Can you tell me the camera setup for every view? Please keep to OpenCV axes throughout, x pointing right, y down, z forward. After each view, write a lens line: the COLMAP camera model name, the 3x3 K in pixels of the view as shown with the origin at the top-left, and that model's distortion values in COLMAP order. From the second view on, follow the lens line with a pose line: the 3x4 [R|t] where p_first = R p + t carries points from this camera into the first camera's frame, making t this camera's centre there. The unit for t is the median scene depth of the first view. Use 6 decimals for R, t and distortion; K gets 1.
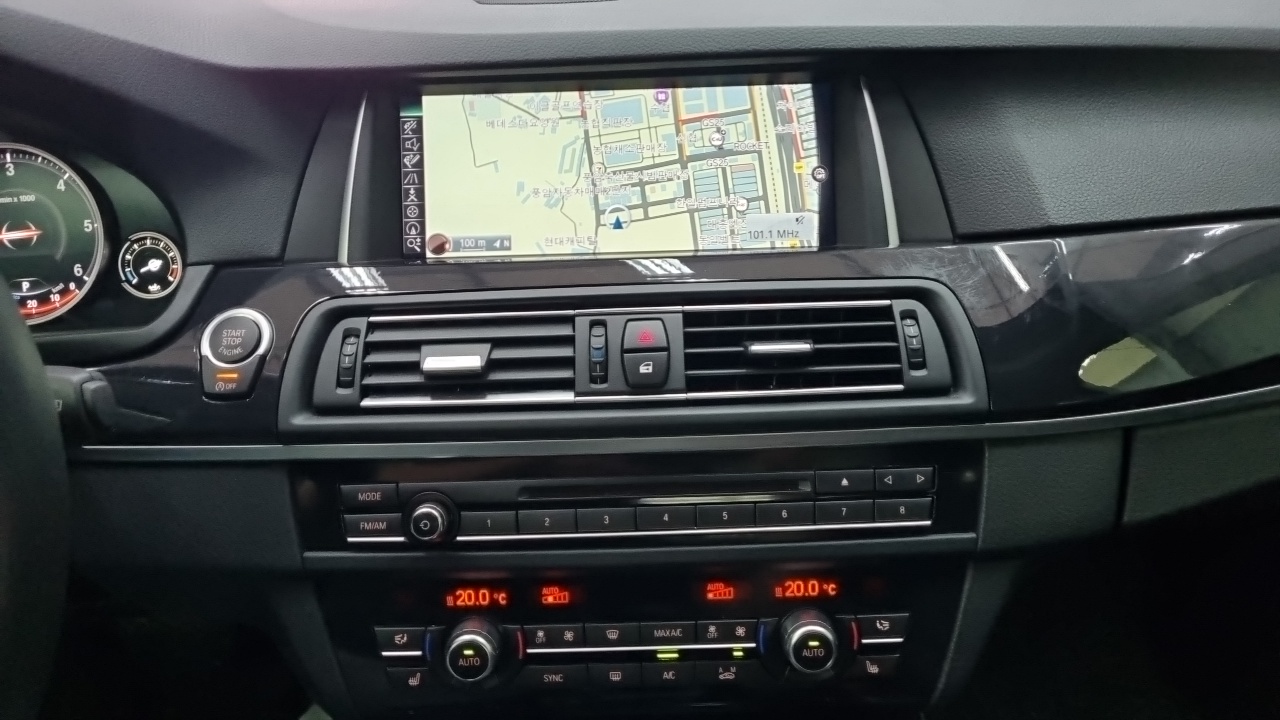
lens RADIAL K [[959.7, 0, 637.4], [0, 959.7, 338.9], [0, 0, 1]] dist [0.005387, -0.001632]
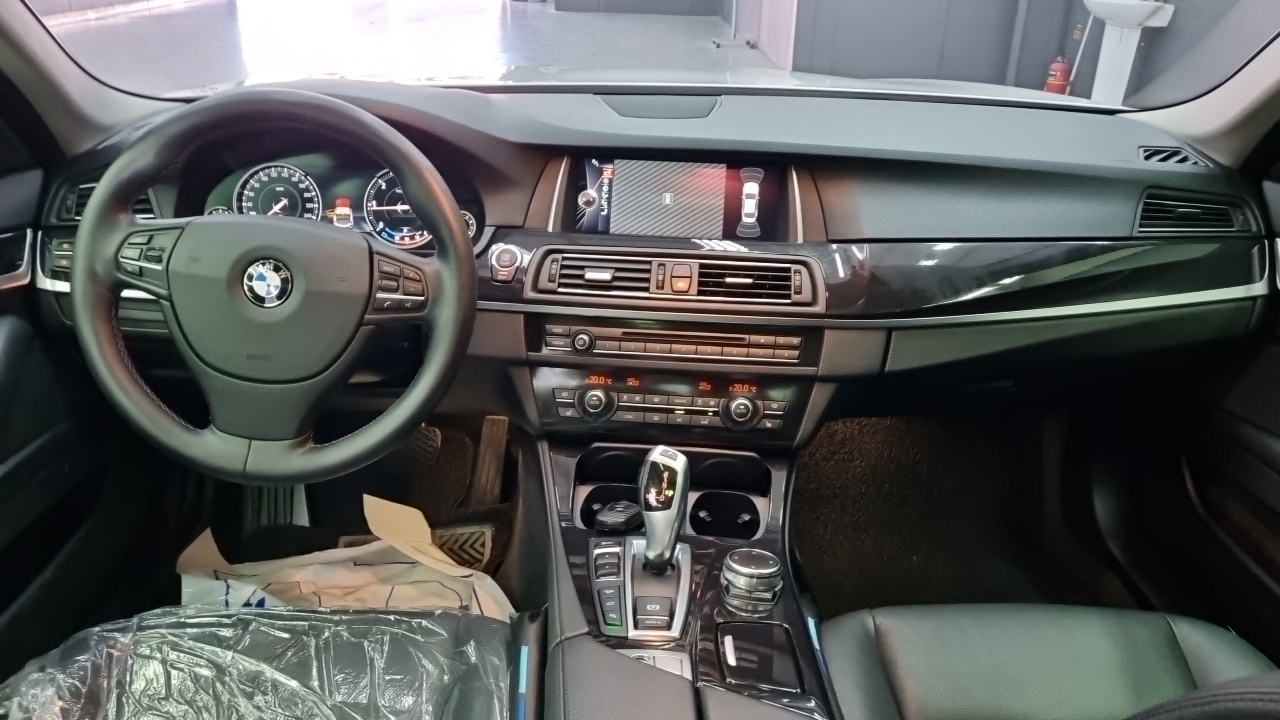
lens RADIAL K [[915.2, 0, 659.6], [0, 915.2, 364.5], [0, 0, 1]] dist [0.014677, -0.007967]
pose [[0.995042, 0.086200, -0.049612, 0.082942], [-0.086353, 0.996264, -0.000951, 0.224762], [0.049344, 0.005230, 0.998768, -1.187998]]
